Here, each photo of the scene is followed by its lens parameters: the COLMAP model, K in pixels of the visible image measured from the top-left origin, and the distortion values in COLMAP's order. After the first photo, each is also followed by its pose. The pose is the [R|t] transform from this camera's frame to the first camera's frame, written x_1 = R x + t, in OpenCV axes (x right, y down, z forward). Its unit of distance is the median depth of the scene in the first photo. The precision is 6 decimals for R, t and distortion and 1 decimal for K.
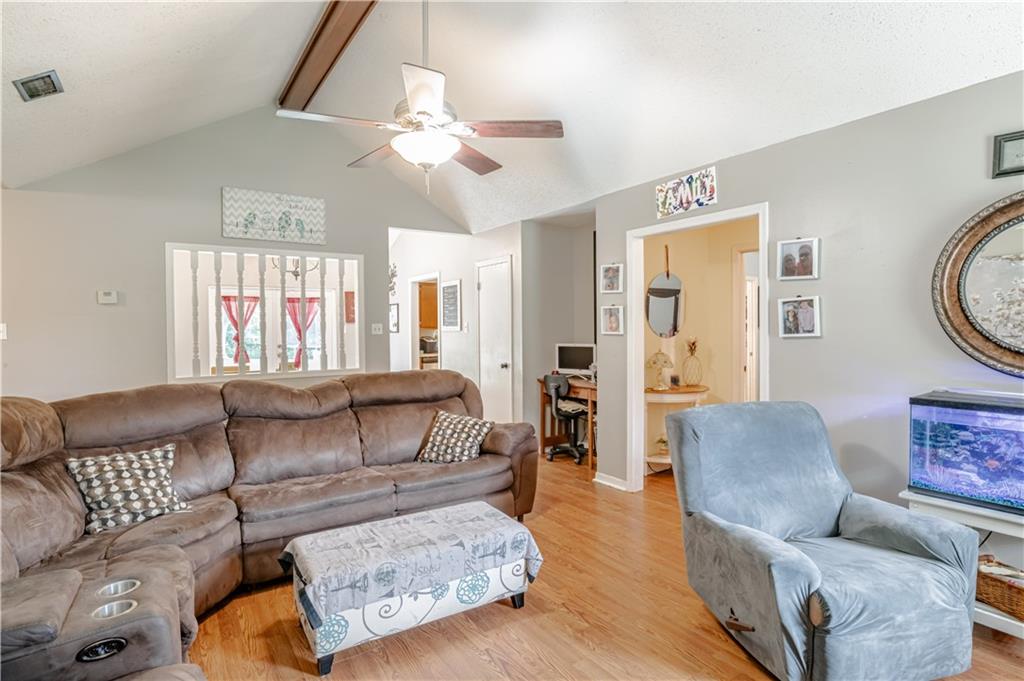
lens RADIAL K [[522.7, 0, 519.5], [0, 522.7, 339.0], [0, 0, 1]] dist [-0.052370, 0.017888]
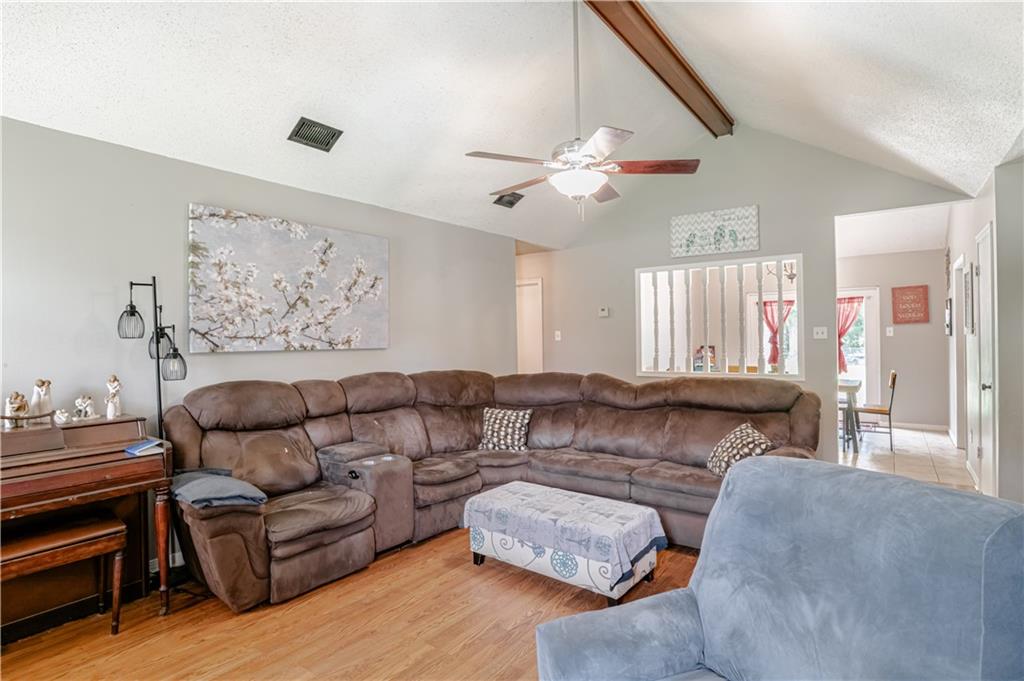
lens RADIAL K [[522.7, 0, 517.4], [0, 522.7, 337.8], [0, 0, 1]] dist [-0.052370, 0.017888]
pose [[0.319119, 0.005633, -0.947698, 0.469058], [-0.008710, 0.999958, 0.003011, -0.010365], [0.947675, 0.007294, 0.319155, 0.260323]]
